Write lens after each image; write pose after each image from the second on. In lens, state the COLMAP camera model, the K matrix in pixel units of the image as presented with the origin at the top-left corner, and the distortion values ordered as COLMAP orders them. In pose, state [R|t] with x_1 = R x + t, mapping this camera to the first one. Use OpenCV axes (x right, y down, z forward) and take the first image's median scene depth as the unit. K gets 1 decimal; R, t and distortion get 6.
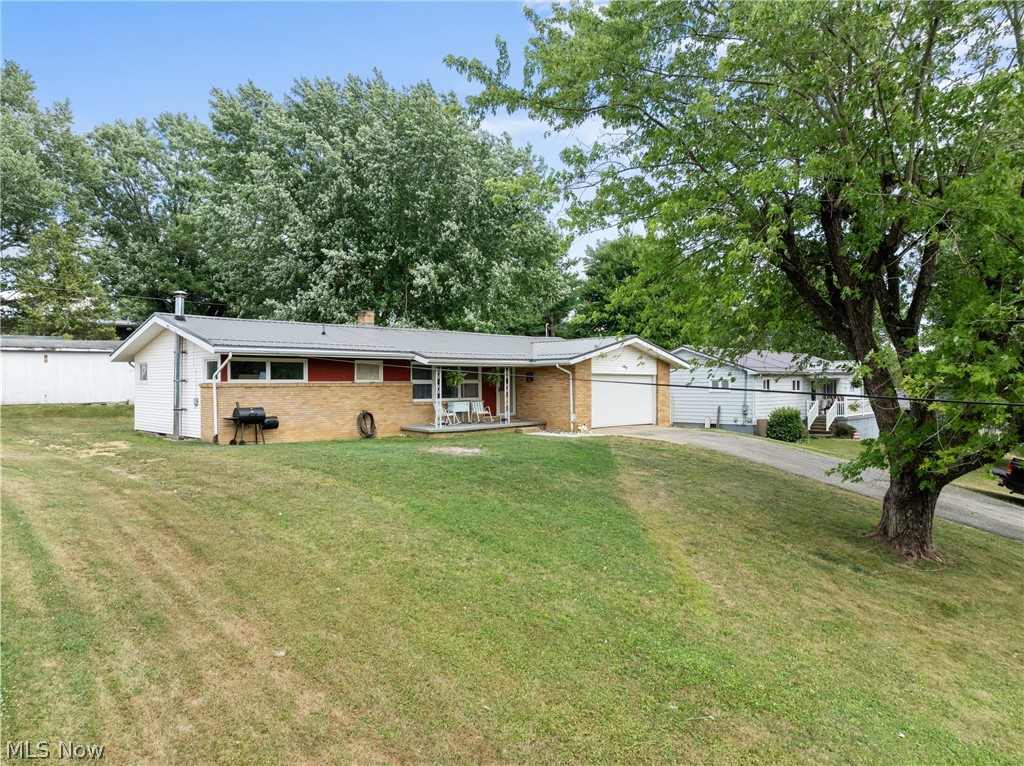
lens RADIAL K [[797.2, 0, 512.0], [0, 797.2, 383.0], [0, 0, 1]] dist [-0.004650, -0.001447]
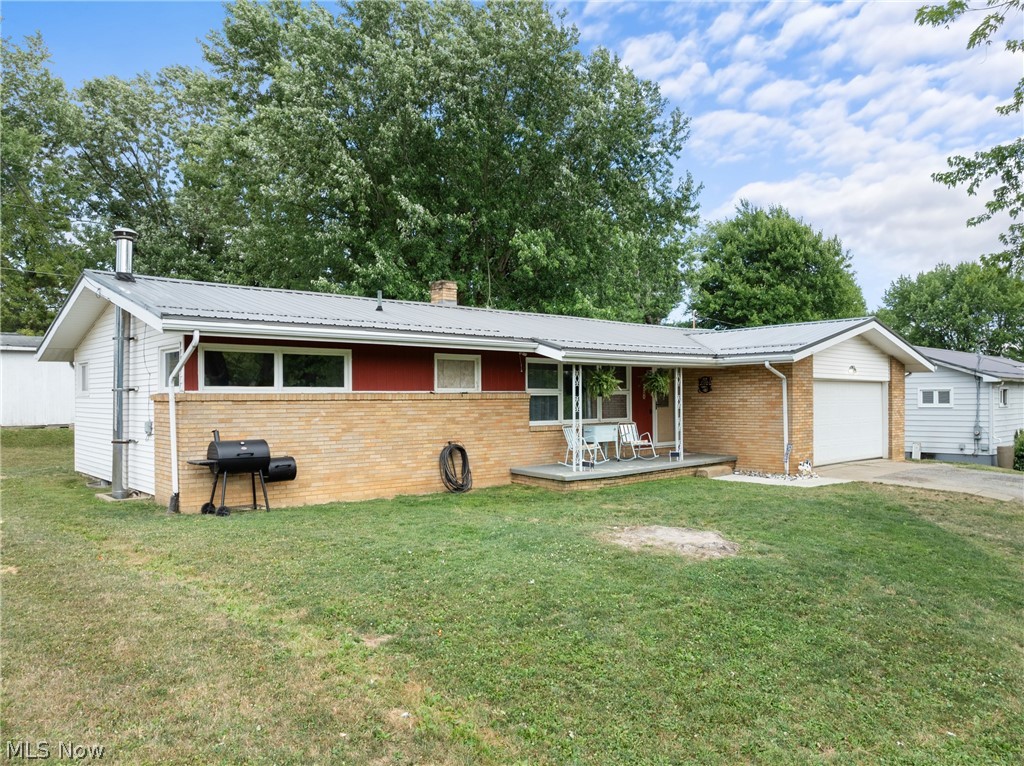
lens RADIAL K [[720.6, 0, 512.0], [0, 720.6, 383.0], [0, 0, 1]] dist [-0.000205, -0.000585]
pose [[0.999278, -0.003370, -0.037832, -0.119599], [0.002539, 0.999755, -0.021995, 0.003773], [0.037897, 0.021883, 0.999042, 0.476967]]
